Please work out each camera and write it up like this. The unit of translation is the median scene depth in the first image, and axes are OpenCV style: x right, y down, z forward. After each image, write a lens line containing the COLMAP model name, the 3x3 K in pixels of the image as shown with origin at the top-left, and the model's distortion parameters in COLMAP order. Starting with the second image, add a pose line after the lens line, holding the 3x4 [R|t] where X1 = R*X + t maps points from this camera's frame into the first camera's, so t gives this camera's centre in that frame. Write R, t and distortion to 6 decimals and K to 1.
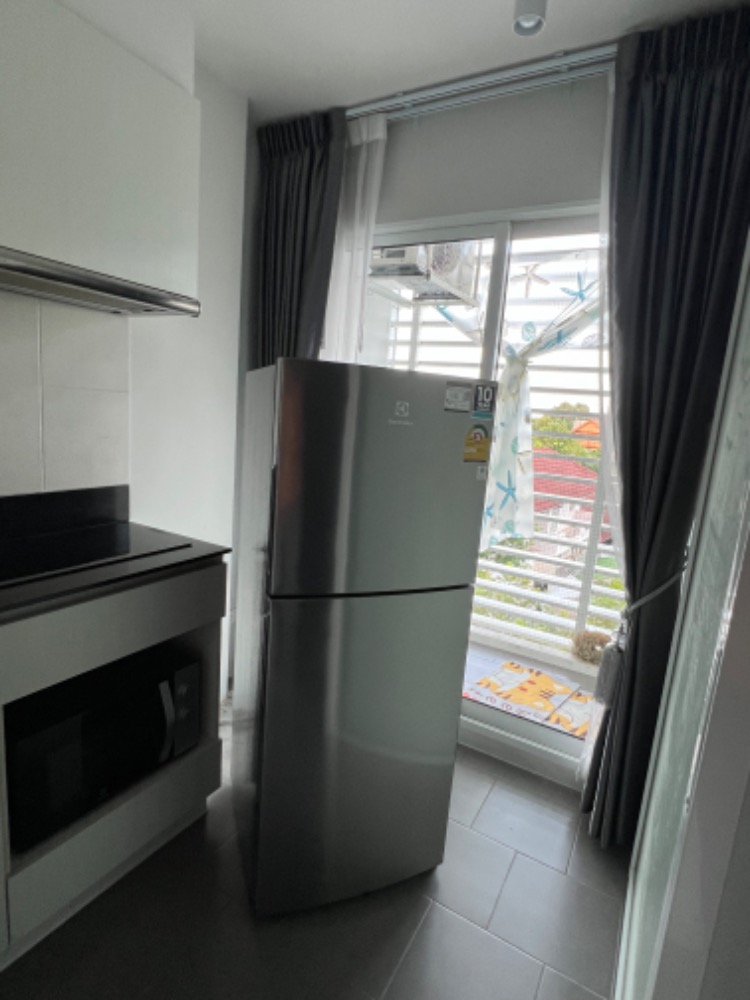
lens RADIAL K [[518.4, 0, 375.0], [0, 518.4, 500.0], [0, 0, 1]] dist [-0.047945, 0.000442]
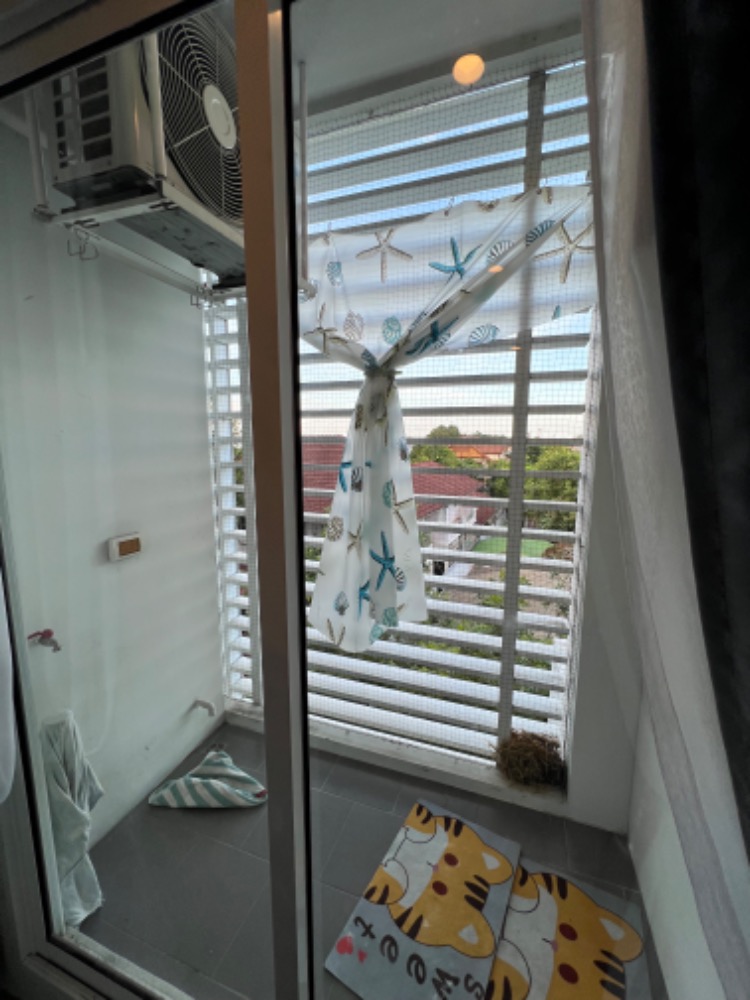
lens RADIAL K [[399.5, 0, 375.0], [0, 399.5, 500.0], [0, 0, 1]] dist [-0.000333, -0.000195]
pose [[0.979939, -0.101898, 0.171279, 0.163234], [0.105551, 0.994337, -0.012332, -0.093246], [-0.169052, 0.030164, 0.985145, 0.481716]]
